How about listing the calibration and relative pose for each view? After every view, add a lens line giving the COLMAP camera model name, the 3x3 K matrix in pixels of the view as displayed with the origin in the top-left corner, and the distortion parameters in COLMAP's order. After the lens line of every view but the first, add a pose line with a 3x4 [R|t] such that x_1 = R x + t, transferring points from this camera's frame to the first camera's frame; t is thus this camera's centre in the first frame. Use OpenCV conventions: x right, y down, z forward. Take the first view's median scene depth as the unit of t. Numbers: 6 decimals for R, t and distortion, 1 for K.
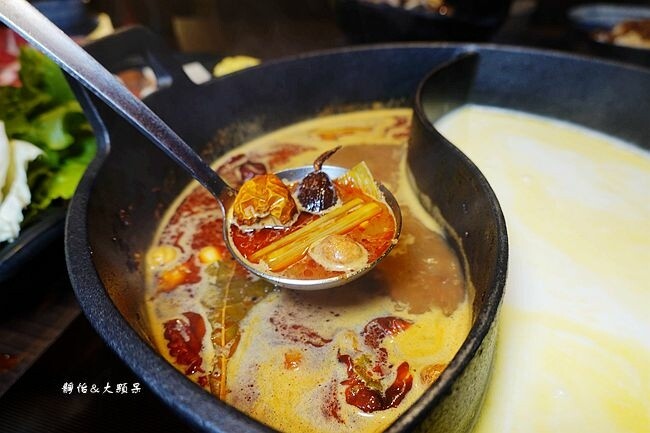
lens RADIAL K [[430.9, 0, 323.9], [0, 430.9, 215.5], [0, 0, 1]] dist [0.001583, -0.004028]
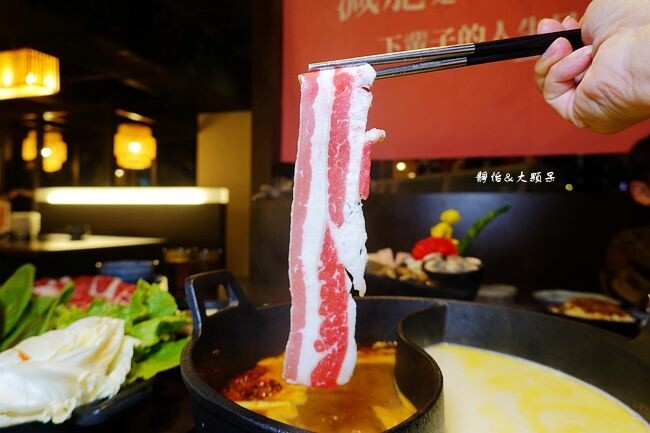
lens RADIAL K [[430.9, 0, 325.1], [0, 430.9, 216.1], [0, 0, 1]] dist [0.001583, -0.004028]
pose [[0.997643, 0.055422, -0.040456, 0.000112], [-0.068604, 0.817123, -0.572366, 0.149658], [0.001336, 0.573793, 0.819000, -0.223923]]
